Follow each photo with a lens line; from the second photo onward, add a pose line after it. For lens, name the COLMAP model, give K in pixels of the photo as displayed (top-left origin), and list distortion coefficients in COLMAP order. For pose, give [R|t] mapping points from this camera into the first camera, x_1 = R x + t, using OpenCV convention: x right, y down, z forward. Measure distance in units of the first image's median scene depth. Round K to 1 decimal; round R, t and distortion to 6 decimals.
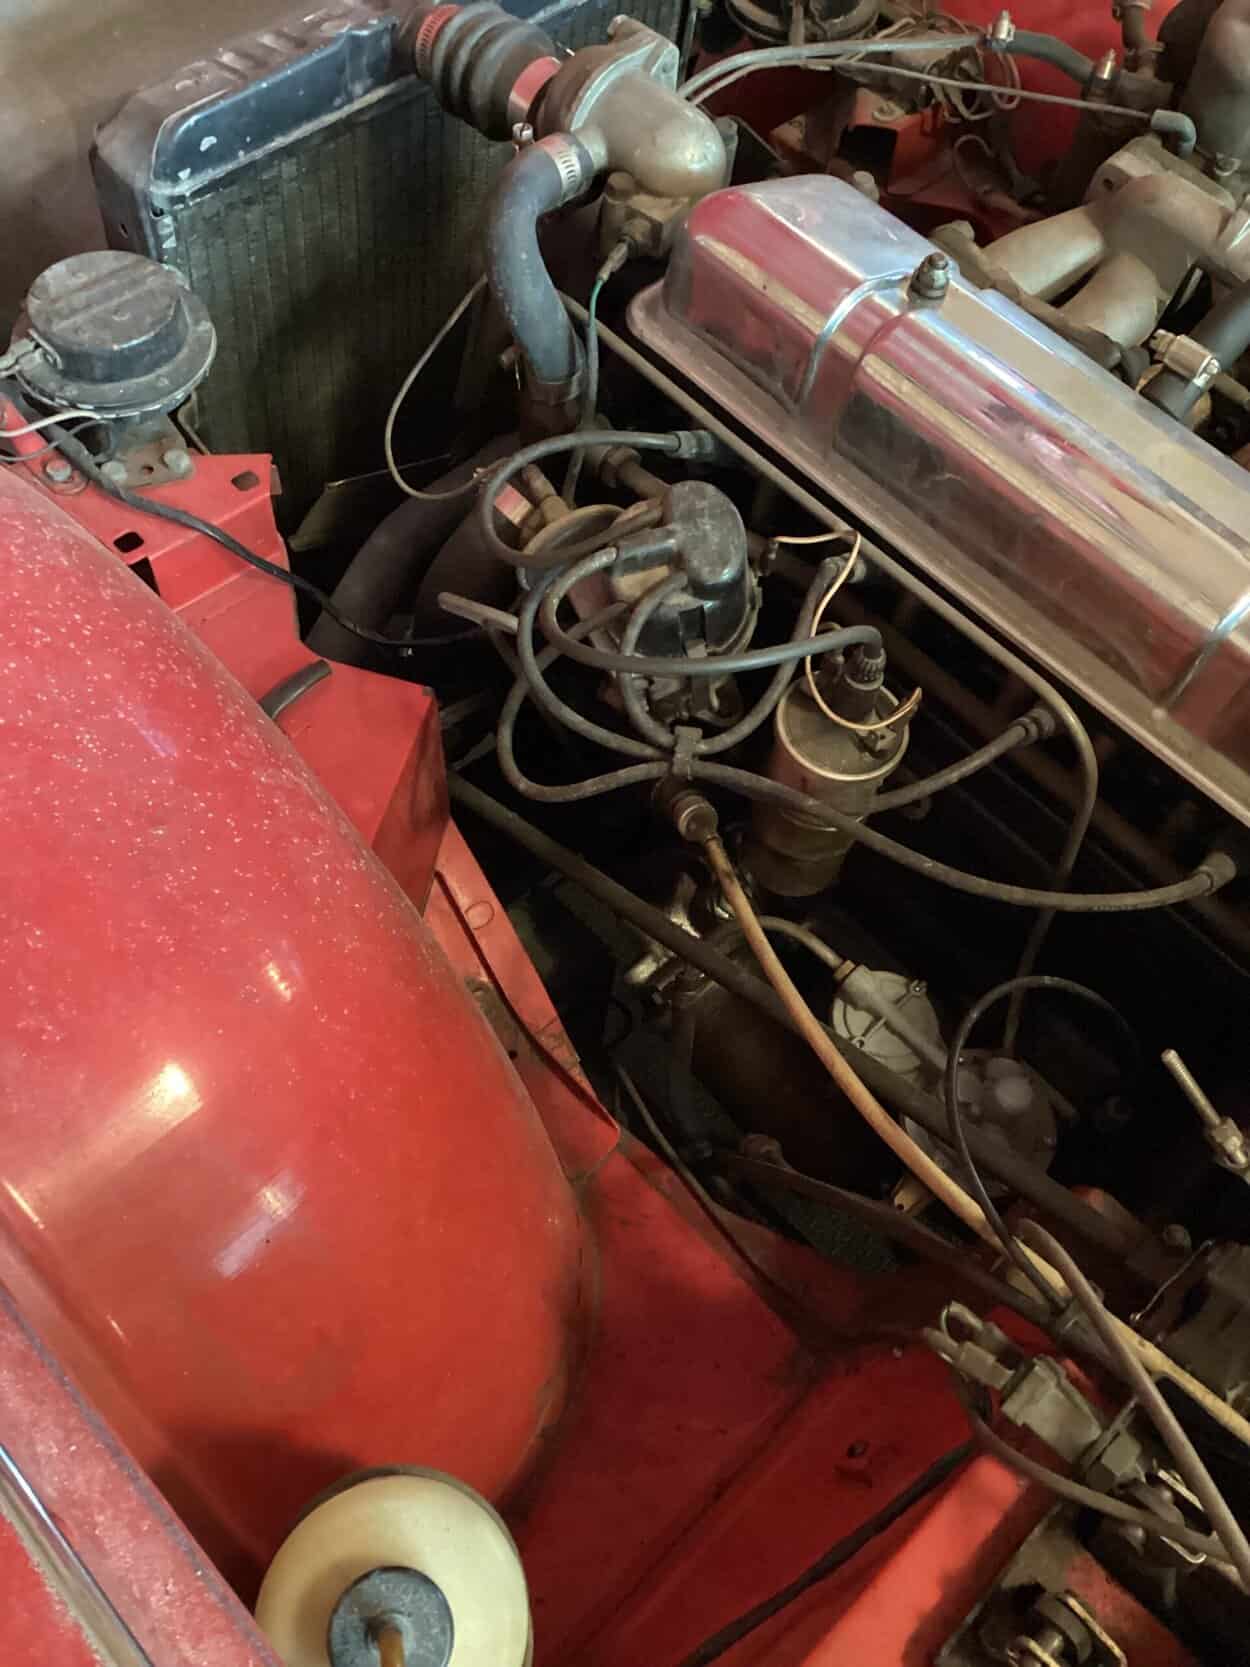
lens RADIAL K [[1576.5, 0, 625.0], [0, 1576.5, 833.5], [0, 0, 1]] dist [0.131642, -0.260397]
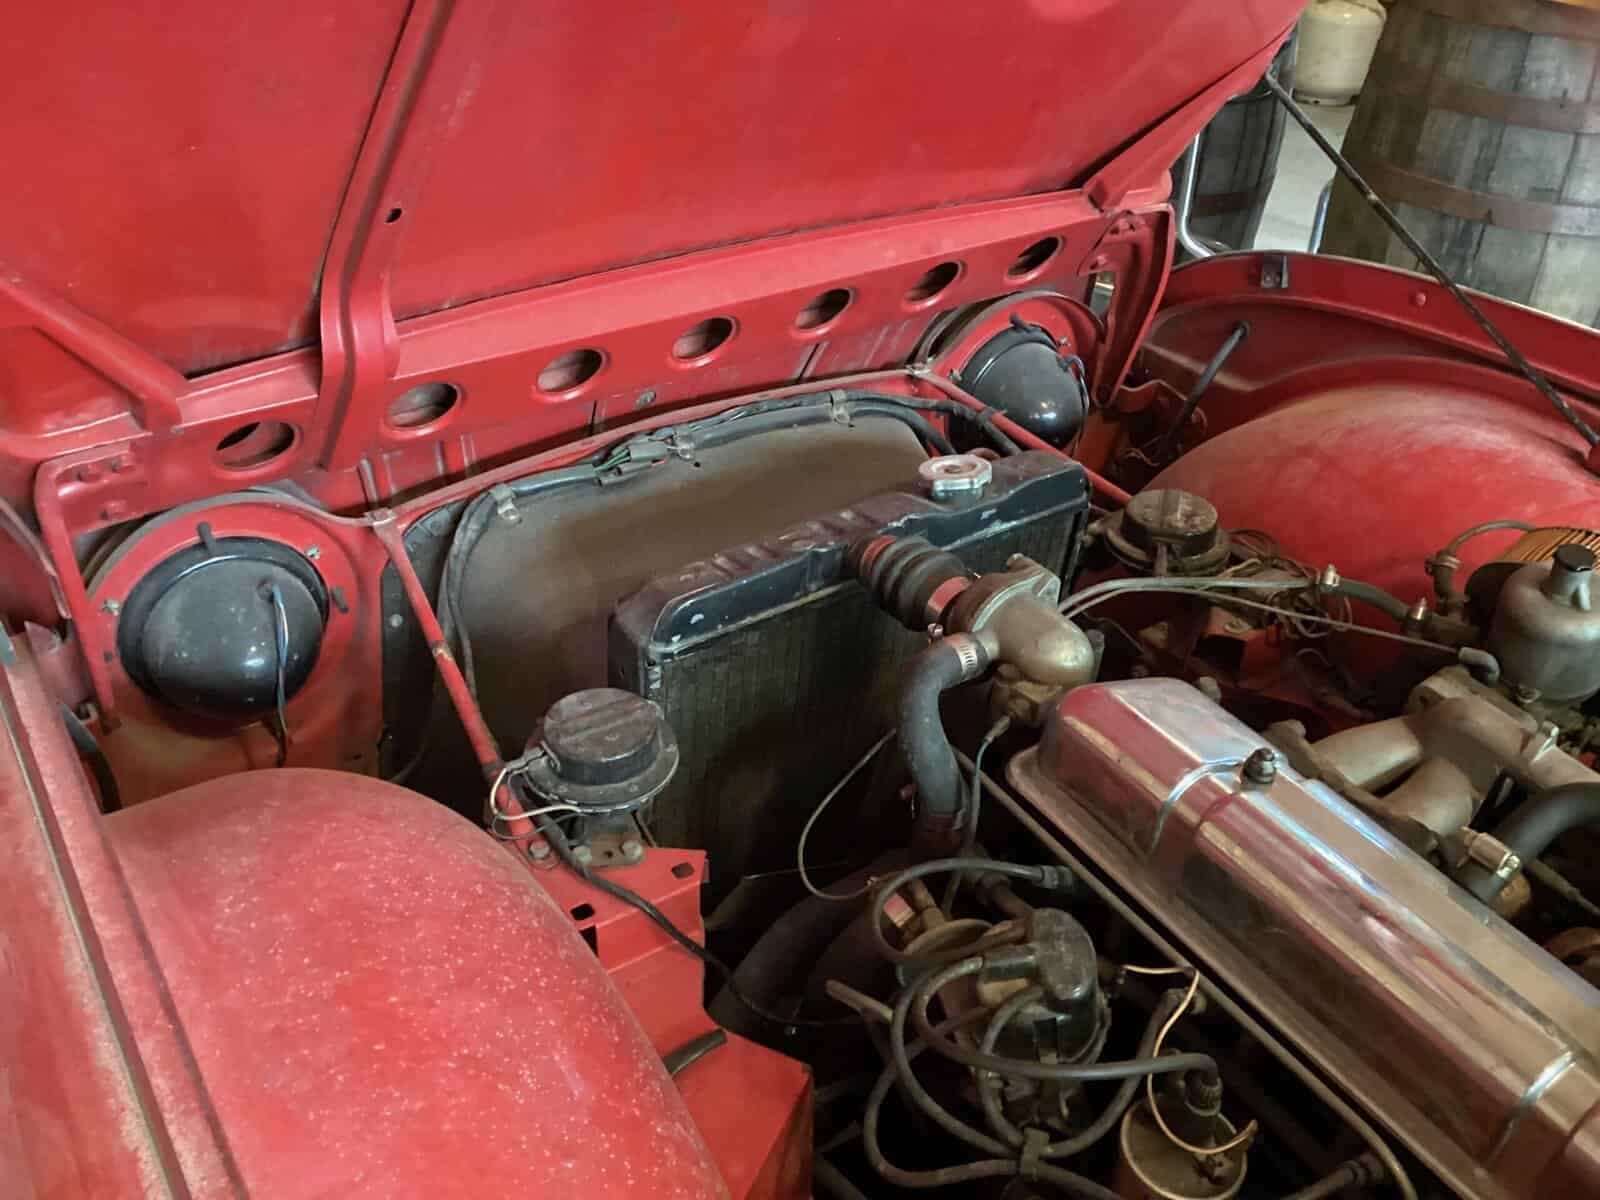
lens RADIAL K [[1513.1, 0, 800.0], [0, 1513.1, 600.0], [0, 0, 1]] dist [0.131642, -0.260397]
pose [[0.986329, 0.073277, -0.147599, 0.007664], [-0.125249, 0.915424, -0.382507, 0.024216], [0.107086, 0.395765, 0.912087, -0.139687]]
